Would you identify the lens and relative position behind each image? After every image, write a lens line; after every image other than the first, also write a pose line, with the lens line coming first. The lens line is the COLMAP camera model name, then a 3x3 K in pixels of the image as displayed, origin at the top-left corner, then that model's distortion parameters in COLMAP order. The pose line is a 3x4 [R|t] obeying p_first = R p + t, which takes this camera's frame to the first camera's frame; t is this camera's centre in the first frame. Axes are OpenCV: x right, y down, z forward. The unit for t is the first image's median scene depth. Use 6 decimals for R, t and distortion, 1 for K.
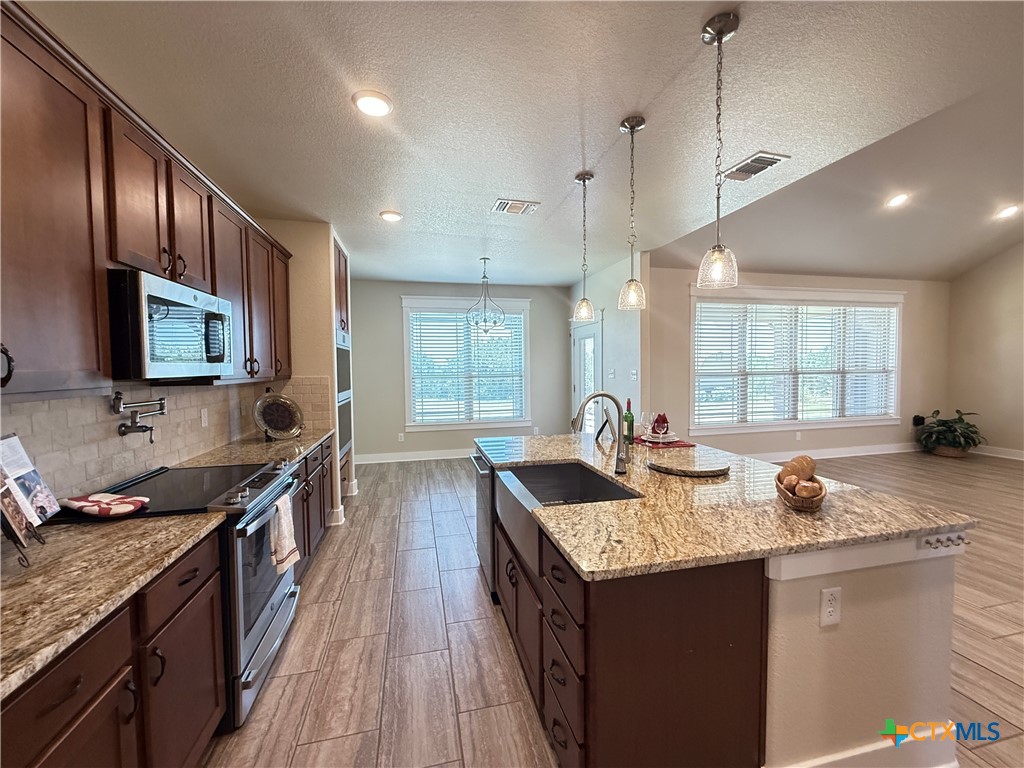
lens RADIAL K [[410.8, 0, 509.1], [0, 410.8, 401.9], [0, 0, 1]] dist [0.000234, -0.000176]
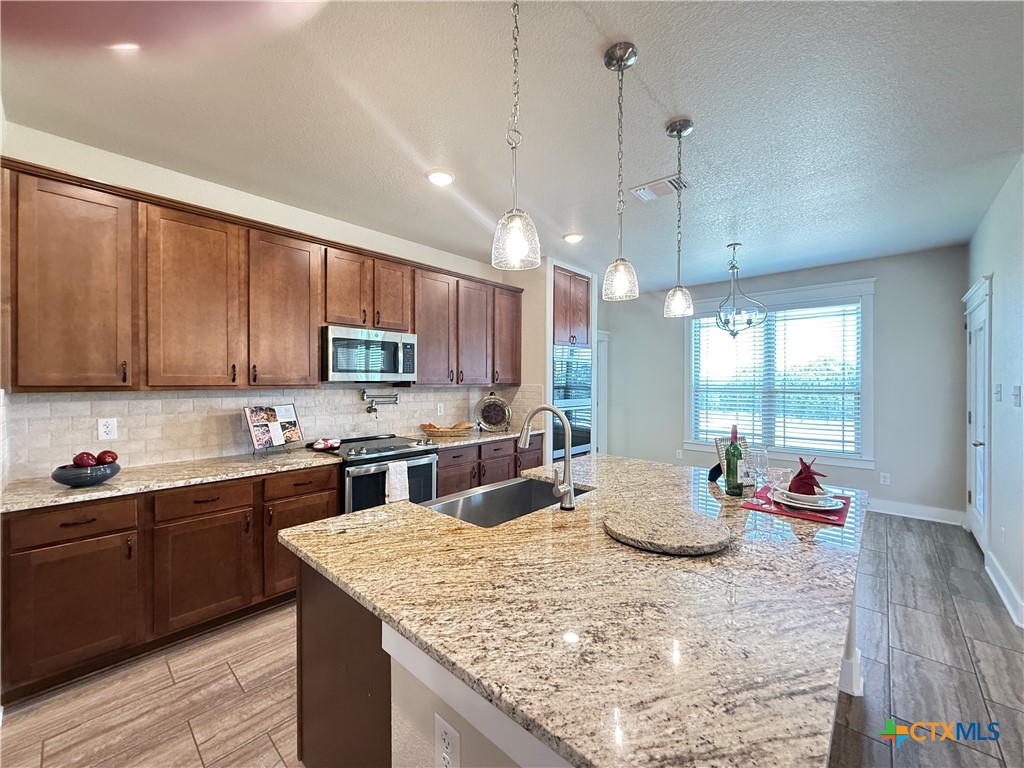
lens RADIAL K [[410.8, 0, 497.9], [0, 410.8, 382.7], [0, 0, 1]] dist [0.000234, -0.000176]
pose [[0.550275, 0.013338, -0.834877, 1.114510], [-0.077989, 0.996322, -0.035486, -0.038820], [0.831333, 0.084638, 0.549291, 0.567803]]
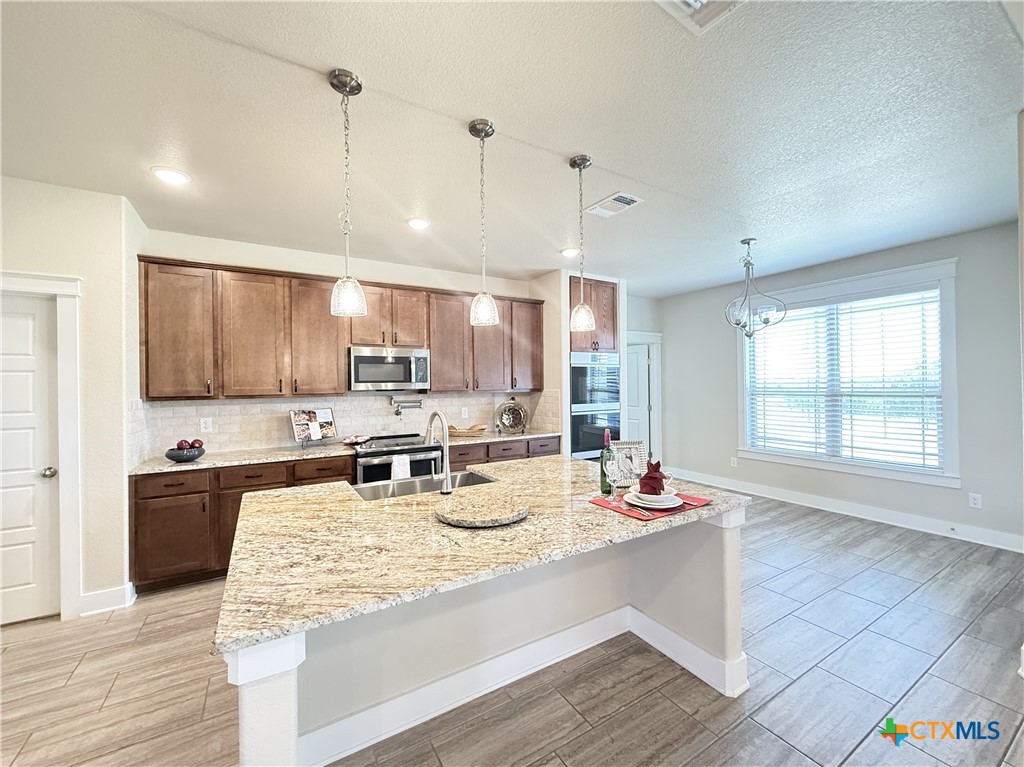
lens RADIAL K [[410.8, 0, 494.2], [0, 410.8, 382.8], [0, 0, 1]] dist [0.000234, -0.000176]
pose [[0.288107, 0.002249, -0.957595, 1.640941], [-0.071991, 0.997218, -0.019317, -0.108336], [0.954888, 0.074504, 0.287468, 1.051209]]
